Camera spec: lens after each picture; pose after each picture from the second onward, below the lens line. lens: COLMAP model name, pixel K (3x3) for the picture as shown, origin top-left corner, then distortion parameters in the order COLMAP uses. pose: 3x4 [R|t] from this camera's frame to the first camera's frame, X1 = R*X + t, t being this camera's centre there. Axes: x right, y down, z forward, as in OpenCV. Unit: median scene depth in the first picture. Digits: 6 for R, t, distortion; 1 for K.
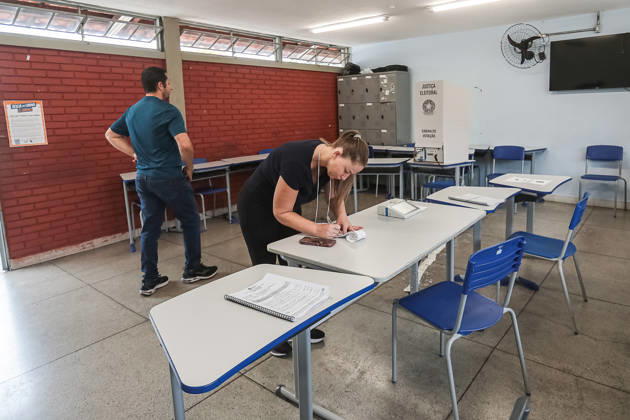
lens RADIAL K [[404.2, 0, 322.5], [0, 404.2, 166.2], [0, 0, 1]] dist [-0.003868, 0.003082]
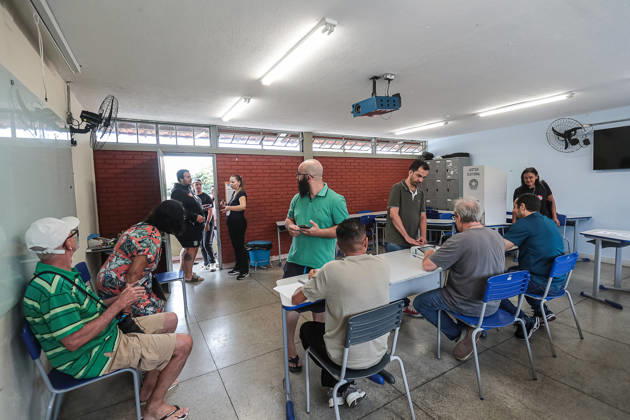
lens RADIAL K [[293.7, 0, 311.5], [0, 293.7, 208.7], [0, 0, 1]] dist [0.004491, 0.000494]
pose [[0.931424, 0.028996, -0.362778, 0.083821], [-0.045895, 0.998221, -0.038048, 0.002813], [0.361030, 0.052089, 0.931098, -0.114953]]
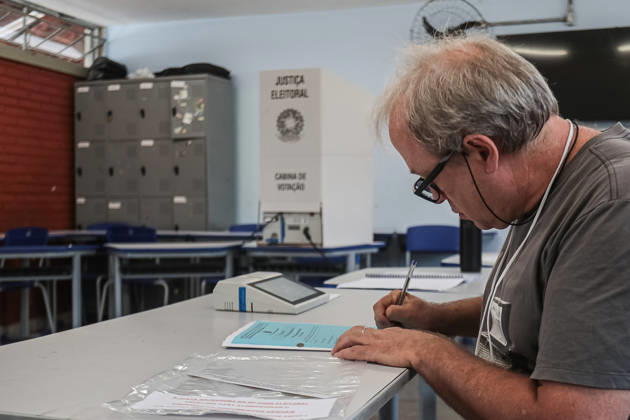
lens RADIAL K [[761.4, 0, 317.6], [0, 761.4, 210.4], [0, 0, 1]] dist [0.027768, 0.000000]
pose [[0.933884, 0.037206, 0.355636, -0.010071], [0.018186, 0.988343, -0.151155, 0.062155], [-0.357114, 0.147629, 0.922321, 0.152451]]
